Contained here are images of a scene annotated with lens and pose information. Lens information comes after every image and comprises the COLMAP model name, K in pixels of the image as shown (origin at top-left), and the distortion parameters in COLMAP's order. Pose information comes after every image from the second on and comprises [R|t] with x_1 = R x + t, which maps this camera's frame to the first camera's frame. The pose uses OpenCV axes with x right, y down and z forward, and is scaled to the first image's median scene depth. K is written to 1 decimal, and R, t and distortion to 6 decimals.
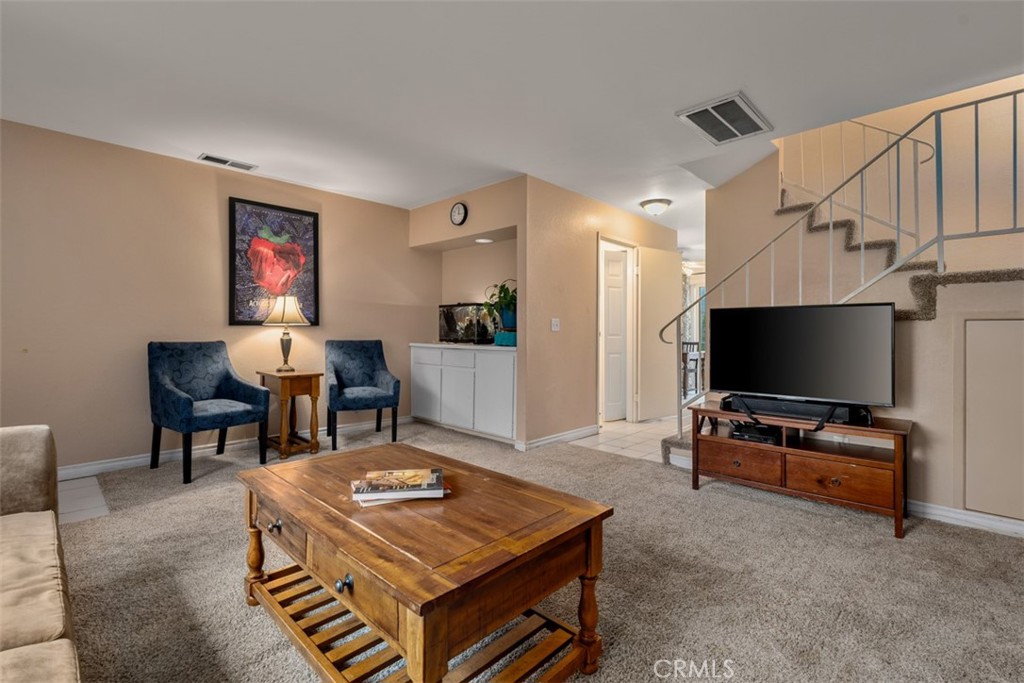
lens RADIAL K [[463.7, 0, 520.0], [0, 463.7, 341.3], [0, 0, 1]] dist [-0.004085, 0.000060]
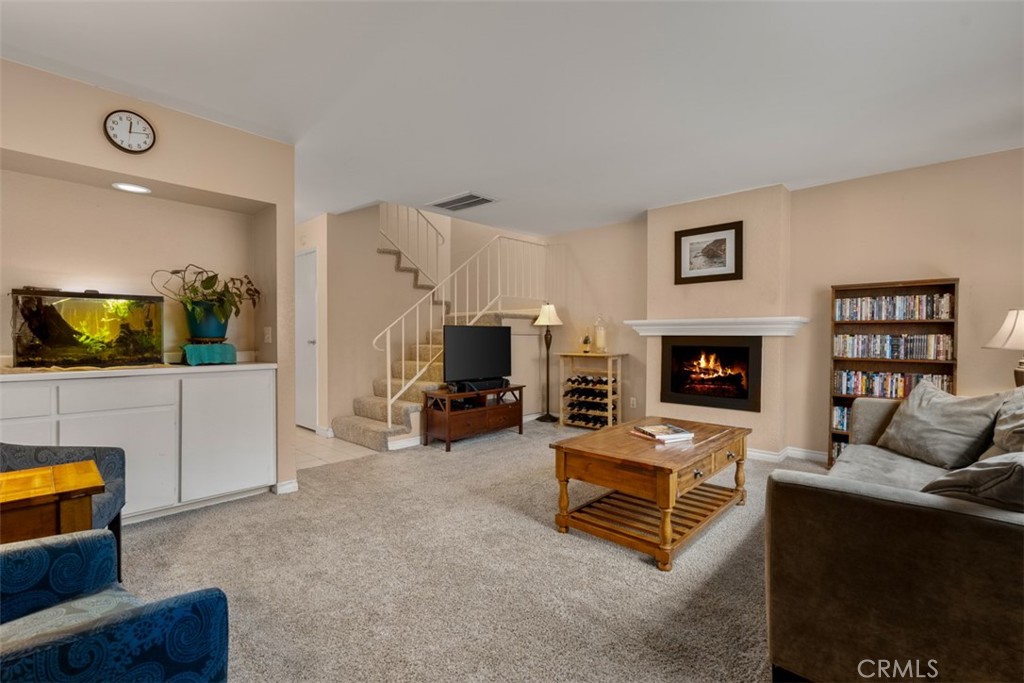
lens RADIAL K [[463.7, 0, 520.0], [0, 463.7, 341.3], [0, 0, 1]] dist [-0.004085, 0.000060]
pose [[-0.022815, -0.013407, 0.999650, -0.725786], [0.017269, 0.999756, 0.013802, -0.025989], [-0.999591, 0.017577, -0.022578, 0.573513]]
